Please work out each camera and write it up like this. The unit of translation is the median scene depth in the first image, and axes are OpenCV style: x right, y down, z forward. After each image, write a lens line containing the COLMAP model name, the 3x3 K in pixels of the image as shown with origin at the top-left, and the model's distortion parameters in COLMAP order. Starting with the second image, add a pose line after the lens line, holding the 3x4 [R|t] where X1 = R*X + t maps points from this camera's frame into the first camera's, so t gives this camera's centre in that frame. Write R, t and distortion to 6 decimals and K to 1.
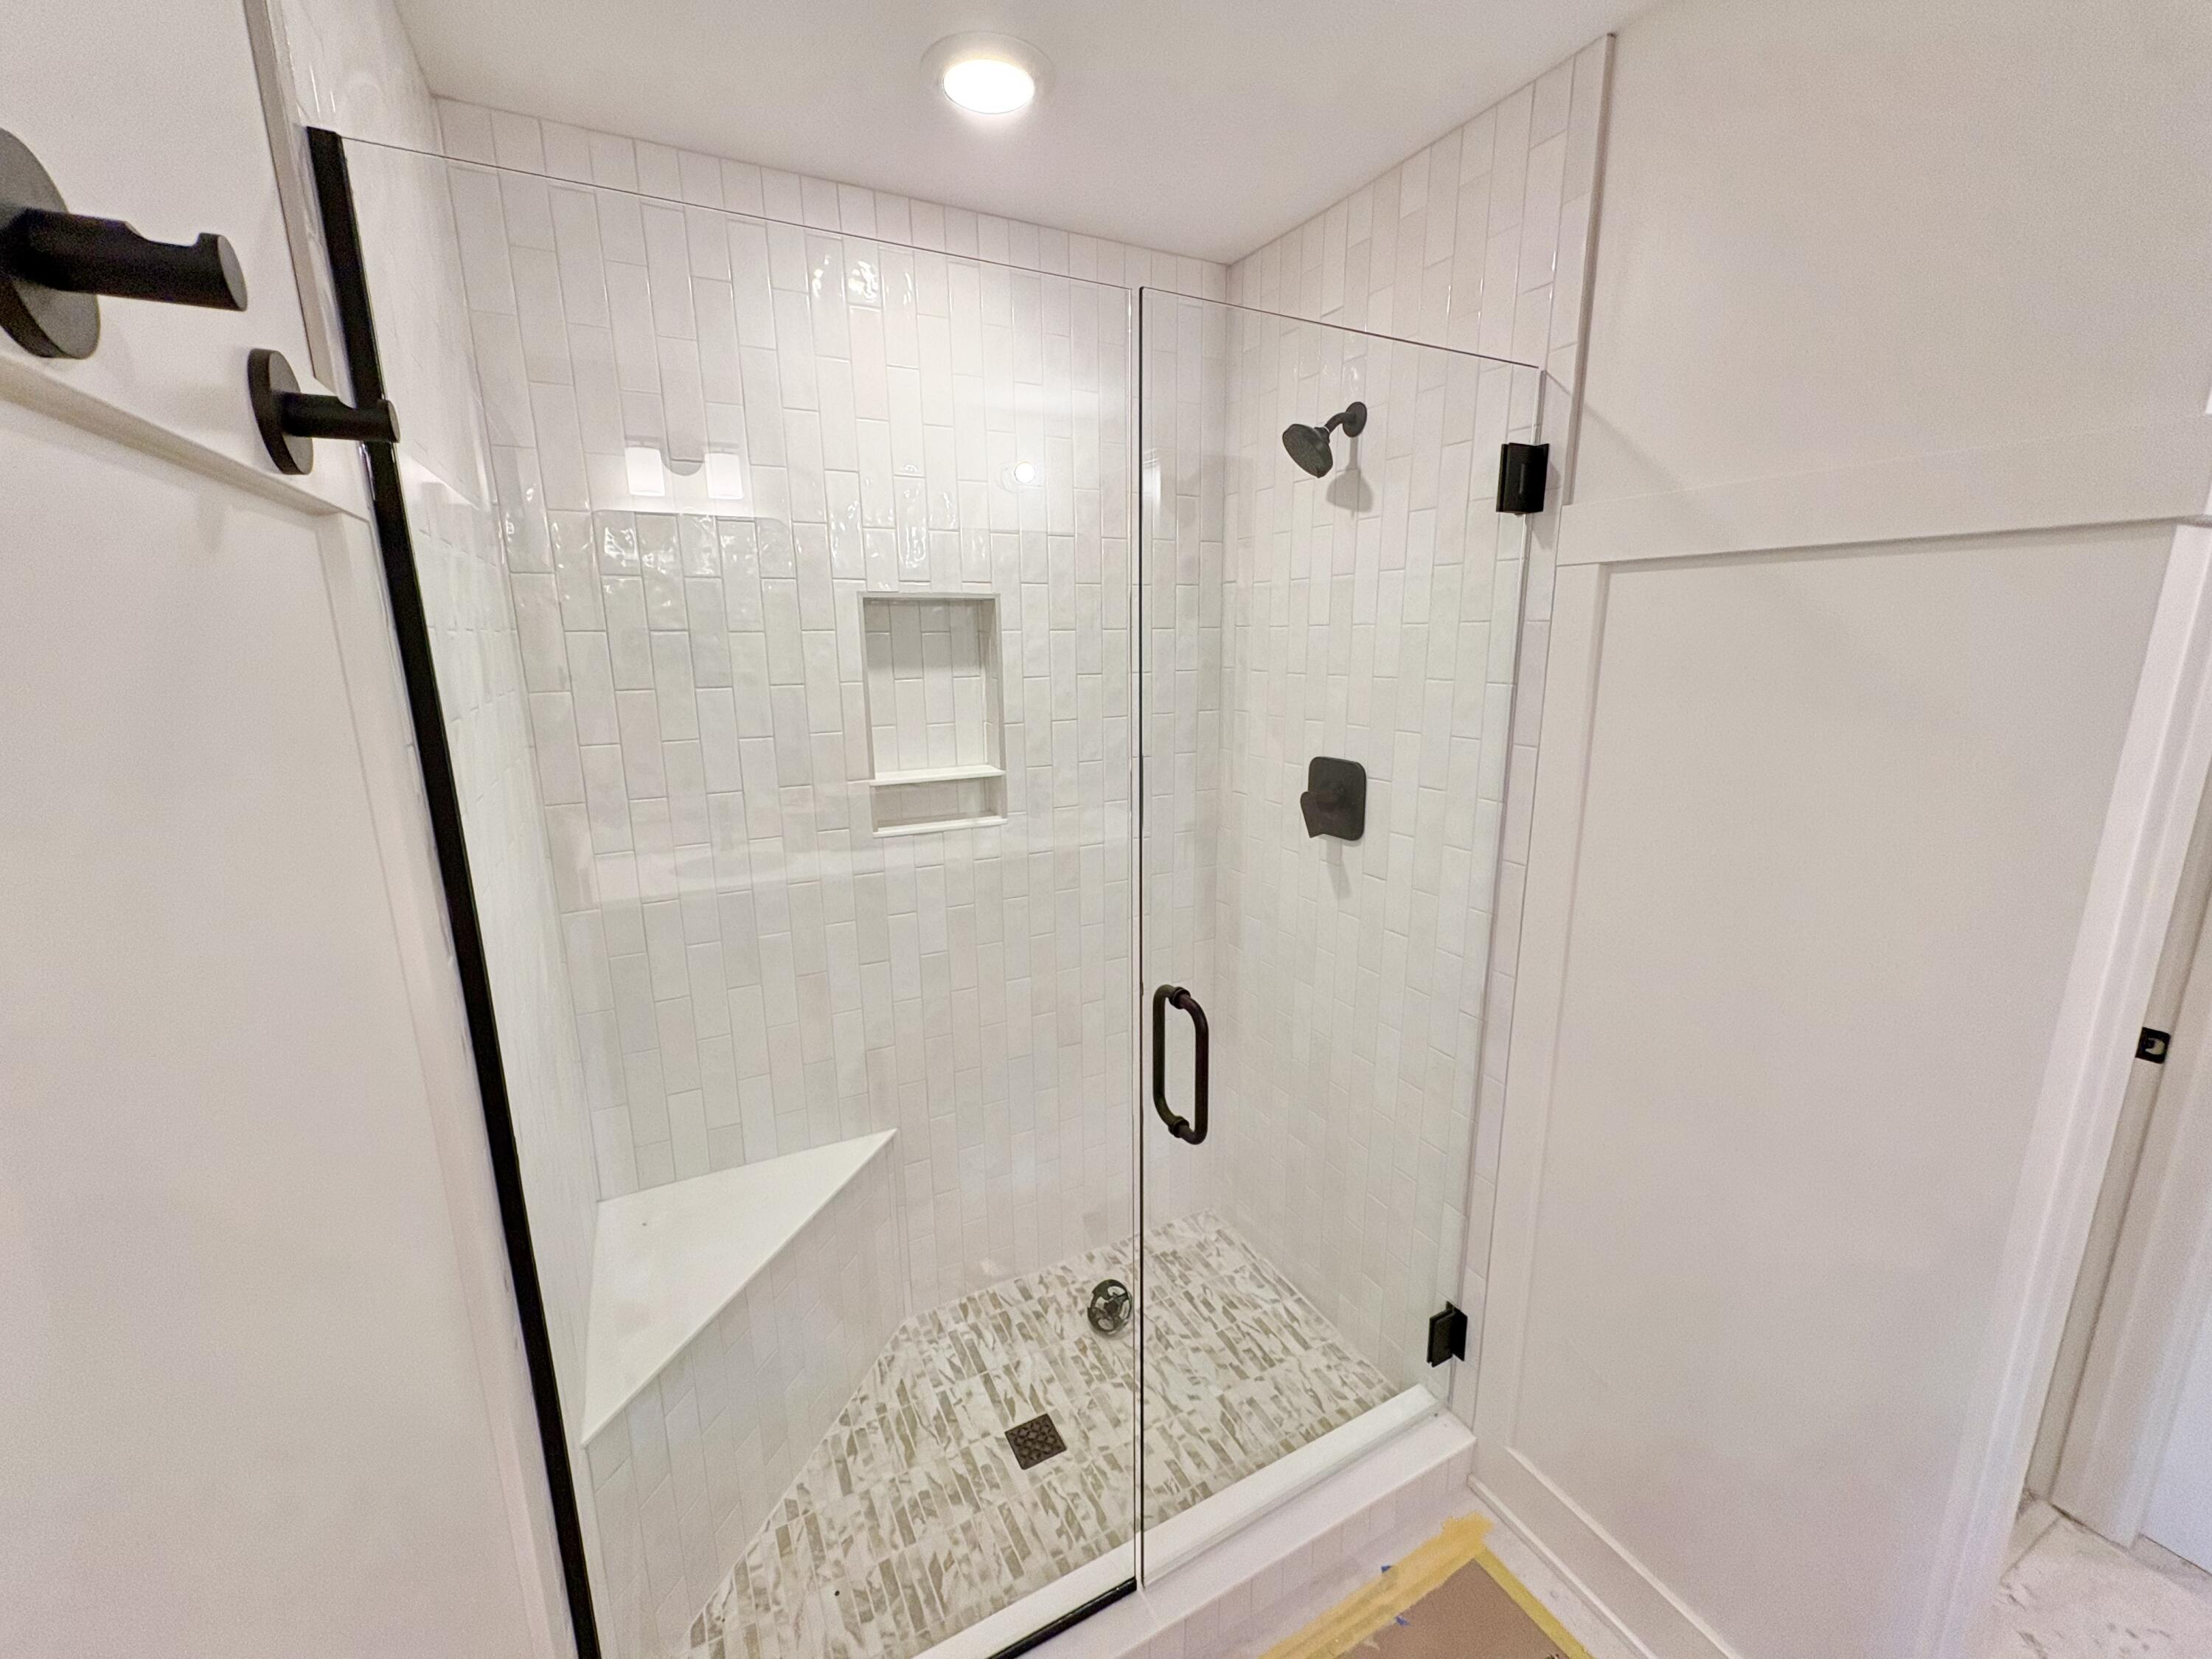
lens RADIAL K [[882.8, 0, 1101.3], [0, 882.8, 826.3], [0, 0, 1]] dist [0.000842, -0.000332]
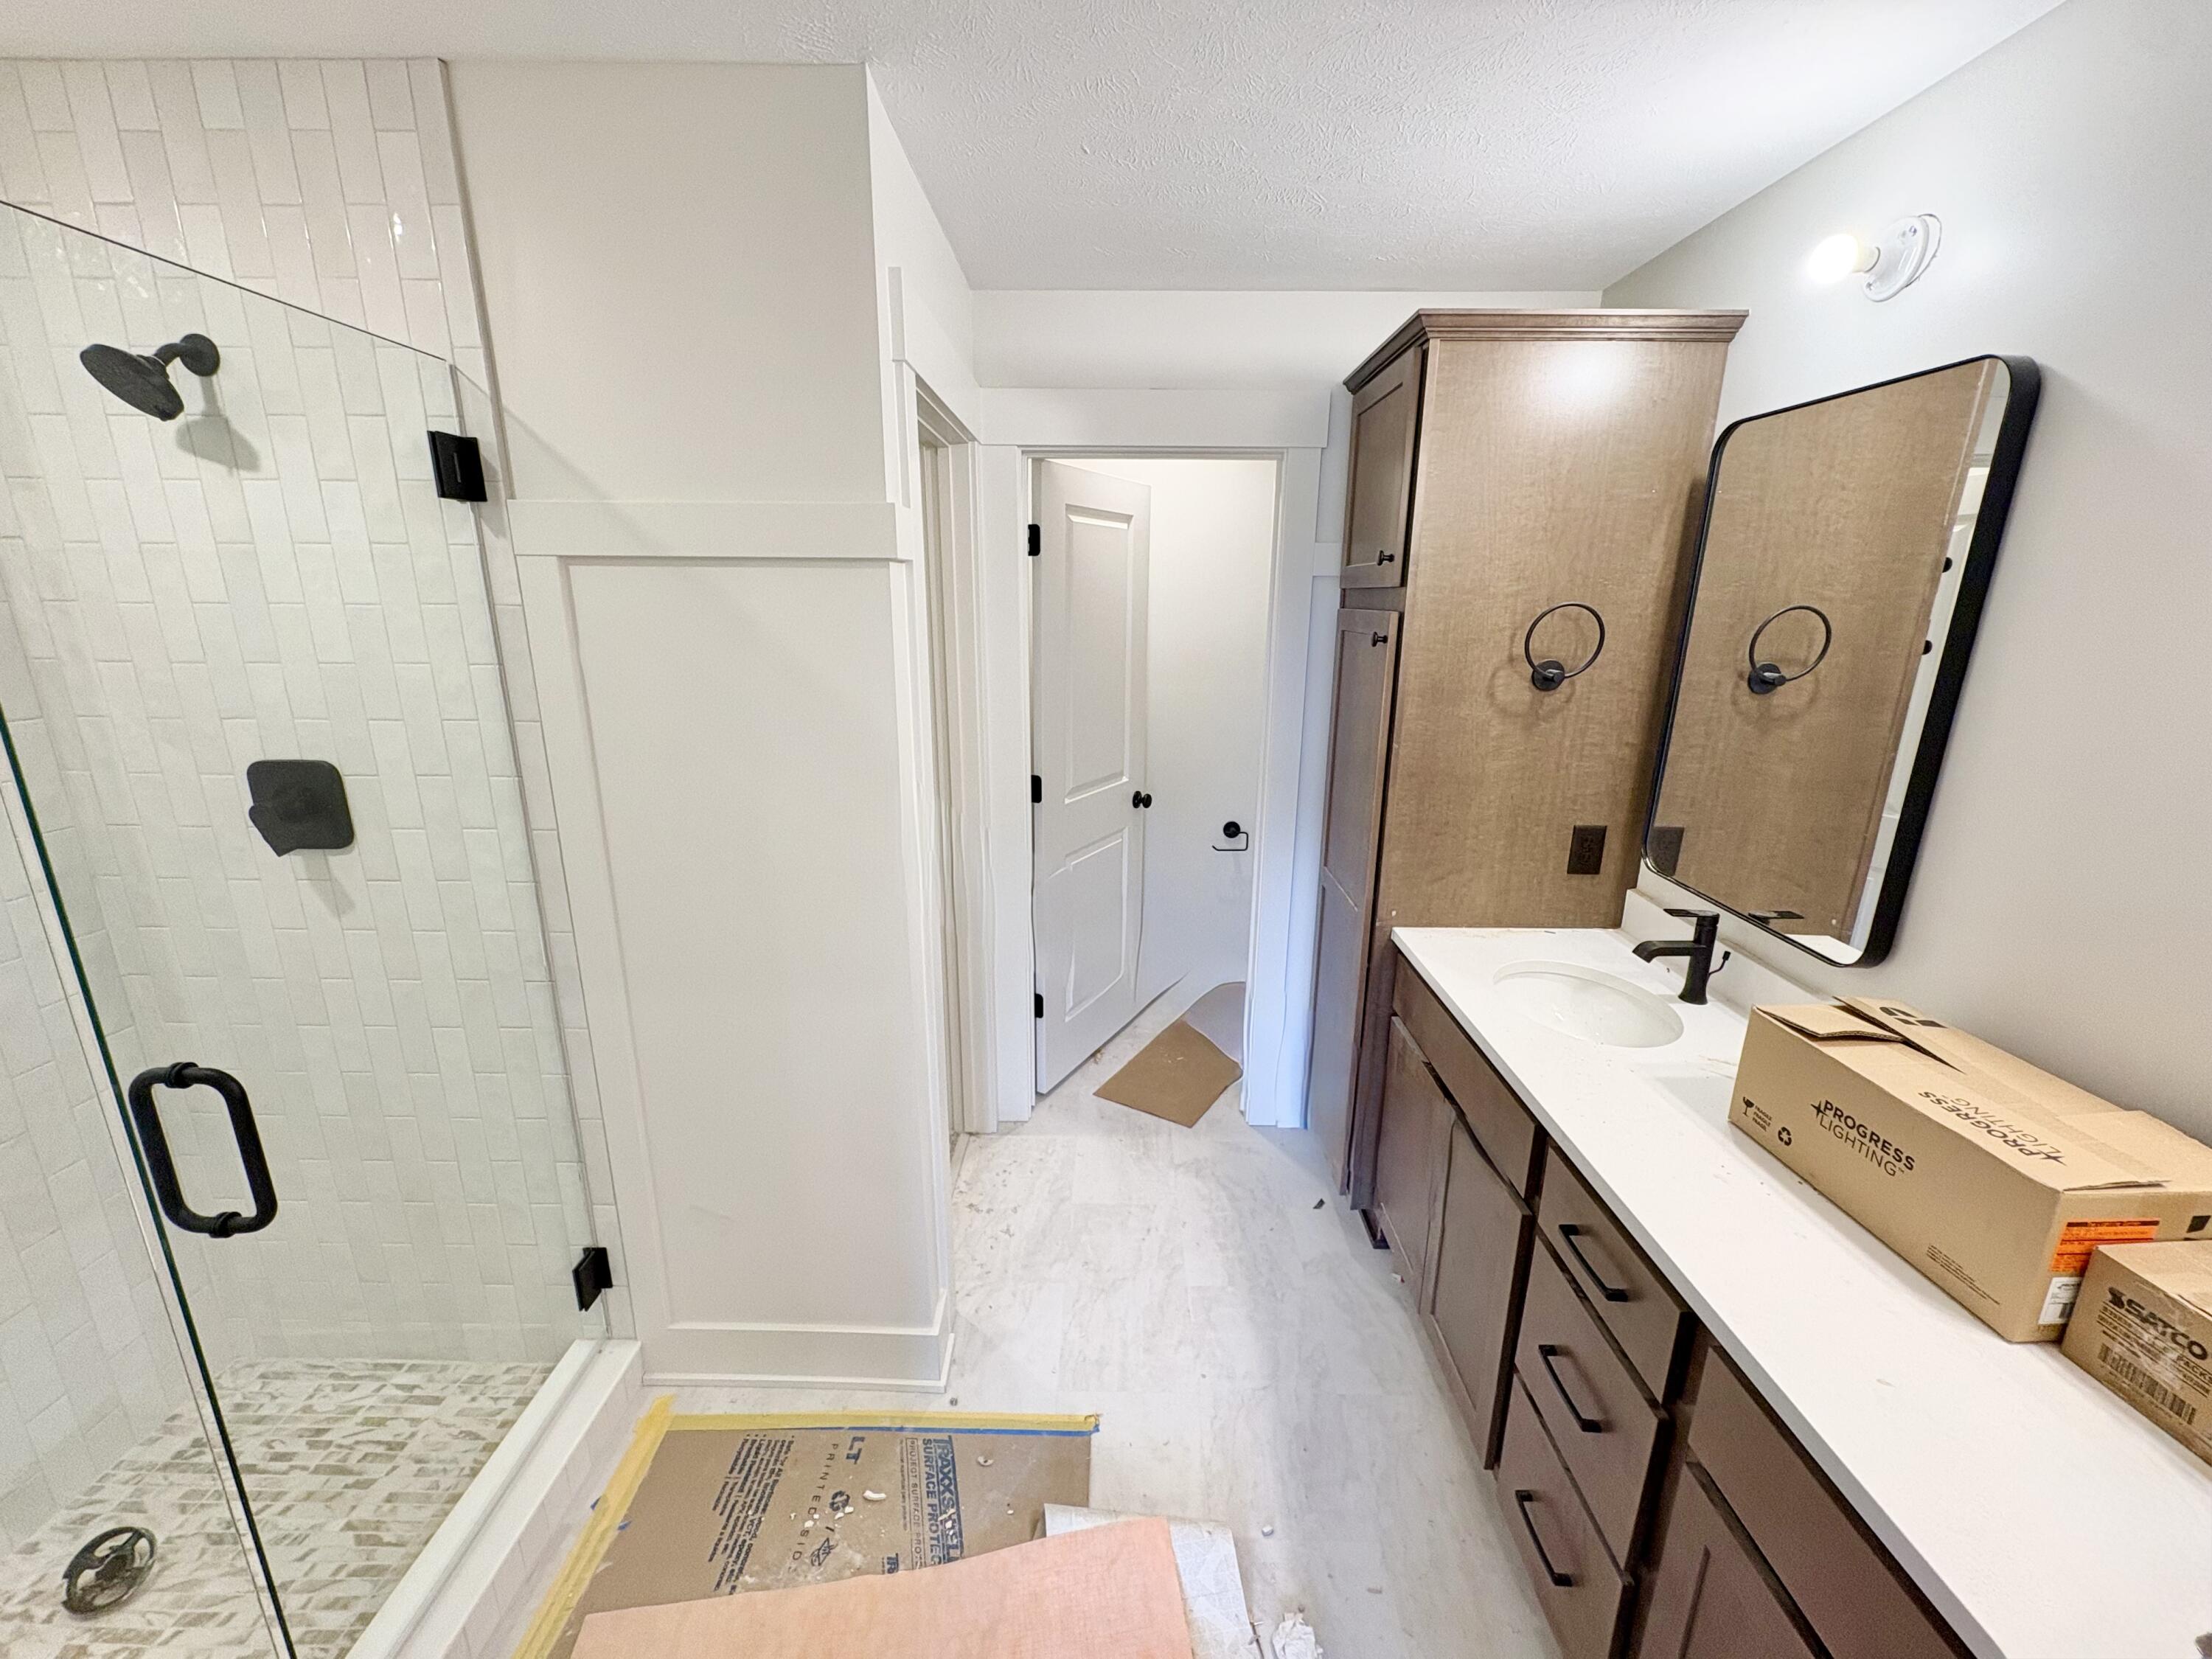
lens RADIAL K [[882.8, 0, 1102.4], [0, 882.8, 833.8], [0, 0, 1]] dist [0.000842, -0.000332]
pose [[0.475849, -0.214079, 0.853076, -0.117246], [0.174969, 0.973580, 0.146721, 0.005855], [-0.861948, 0.079445, 0.500734, -0.117357]]
